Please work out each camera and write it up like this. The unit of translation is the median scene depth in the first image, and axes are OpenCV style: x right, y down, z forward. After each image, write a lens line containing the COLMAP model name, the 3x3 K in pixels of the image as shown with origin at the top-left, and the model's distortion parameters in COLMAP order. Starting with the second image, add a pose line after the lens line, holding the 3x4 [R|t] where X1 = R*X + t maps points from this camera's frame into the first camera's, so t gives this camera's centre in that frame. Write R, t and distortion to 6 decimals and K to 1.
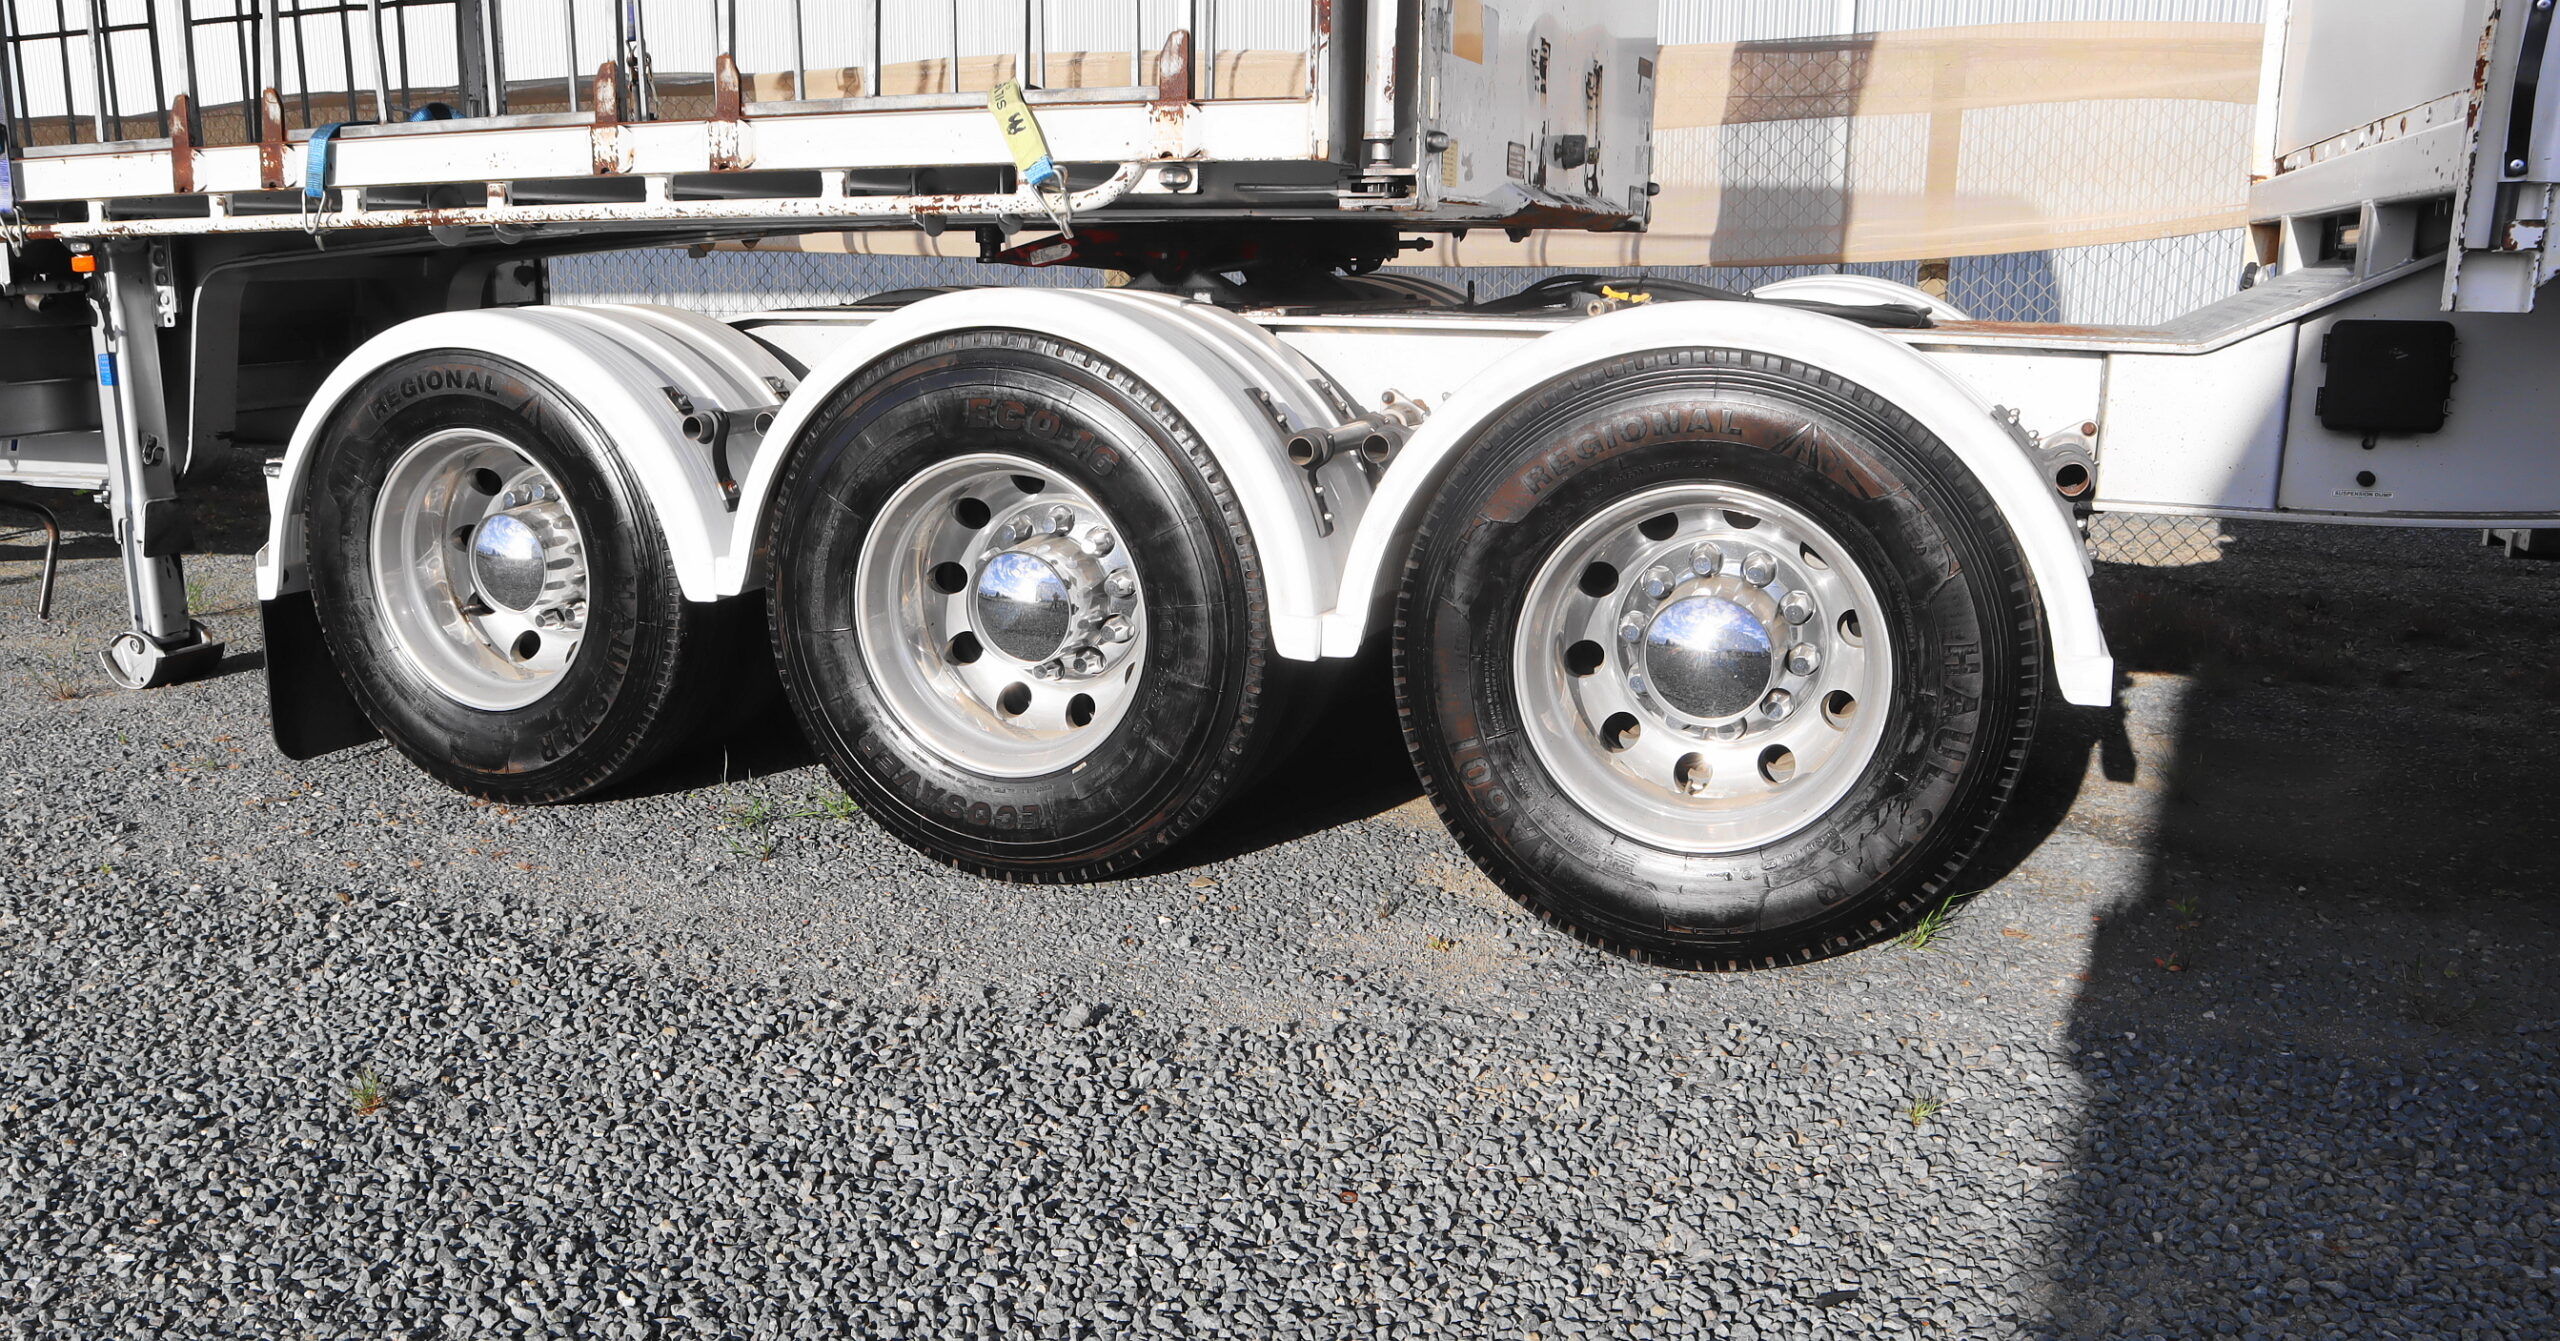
lens RADIAL K [[1904.1, 0, 1280.0], [0, 1904.1, 670.5], [0, 0, 1]] dist [-0.002781, -0.001145]
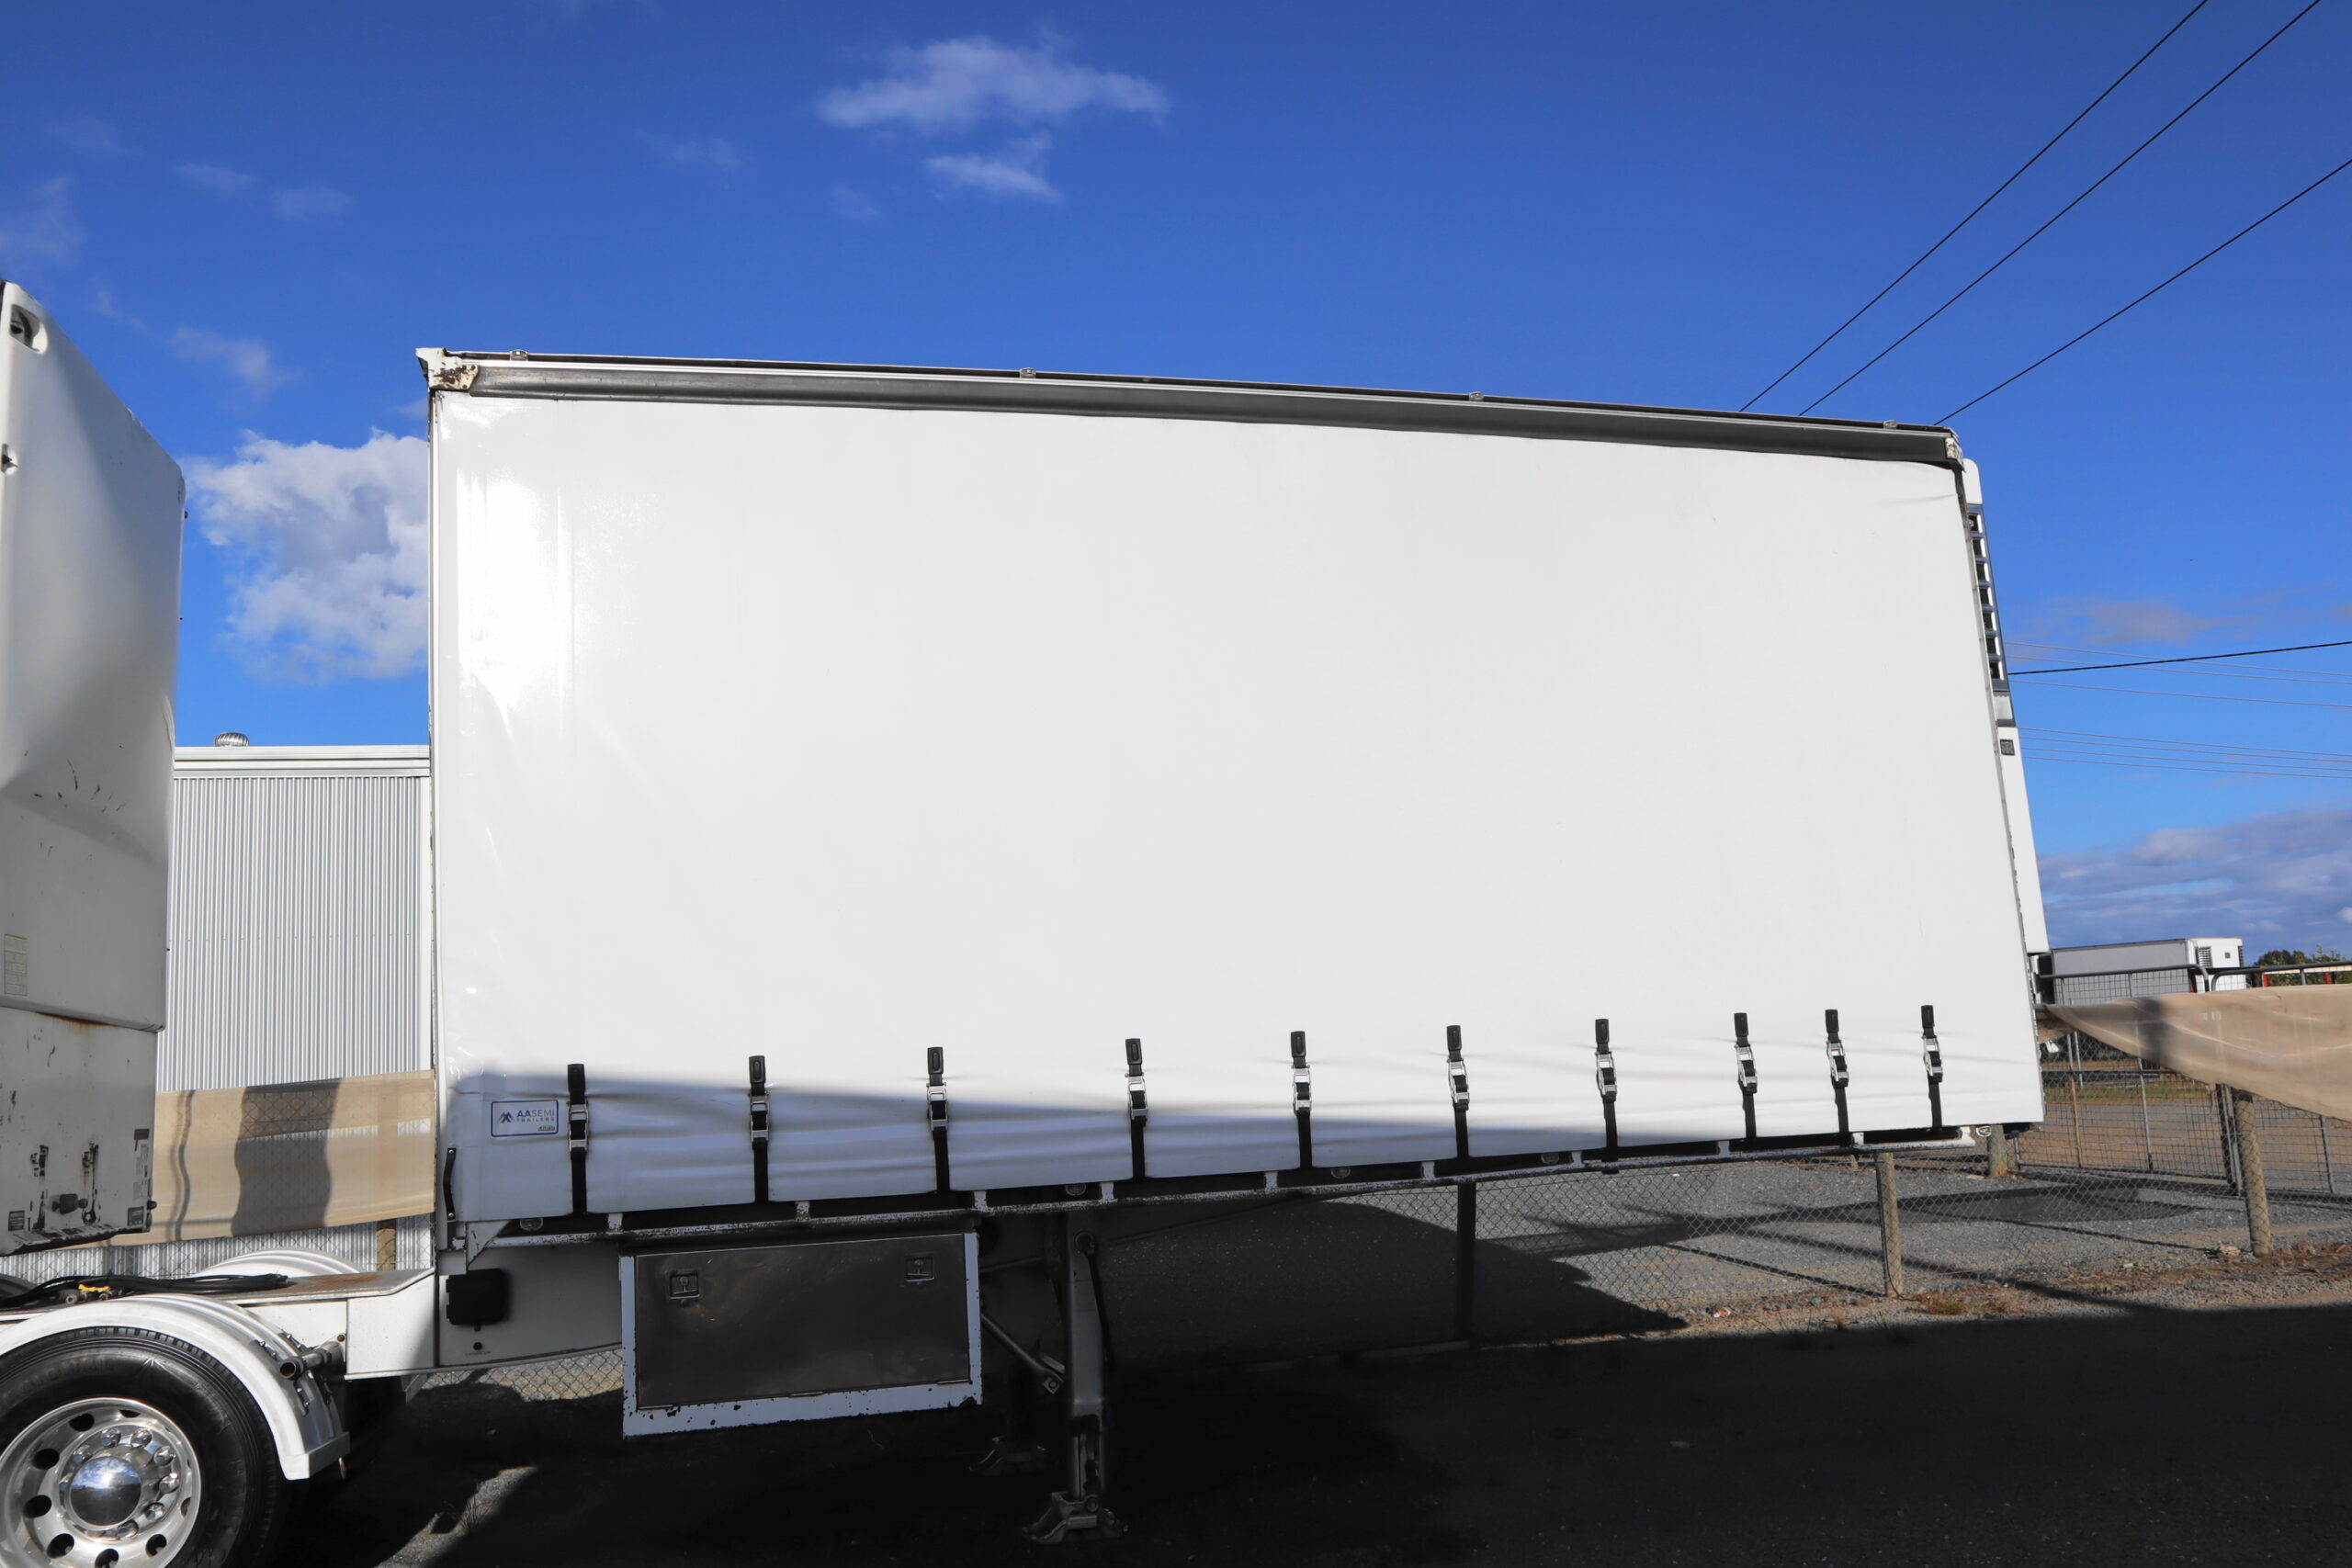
lens RADIAL K [[1854.4, 0, 1176.0], [0, 1854.4, 784.0], [0, 0, 1]] dist [-0.045074, 0.045143]
pose [[0.838606, 0.027491, 0.544044, 0.099311], [0.183263, 0.926273, -0.329292, 0.127760], [-0.512986, 0.375850, 0.771740, -1.136506]]
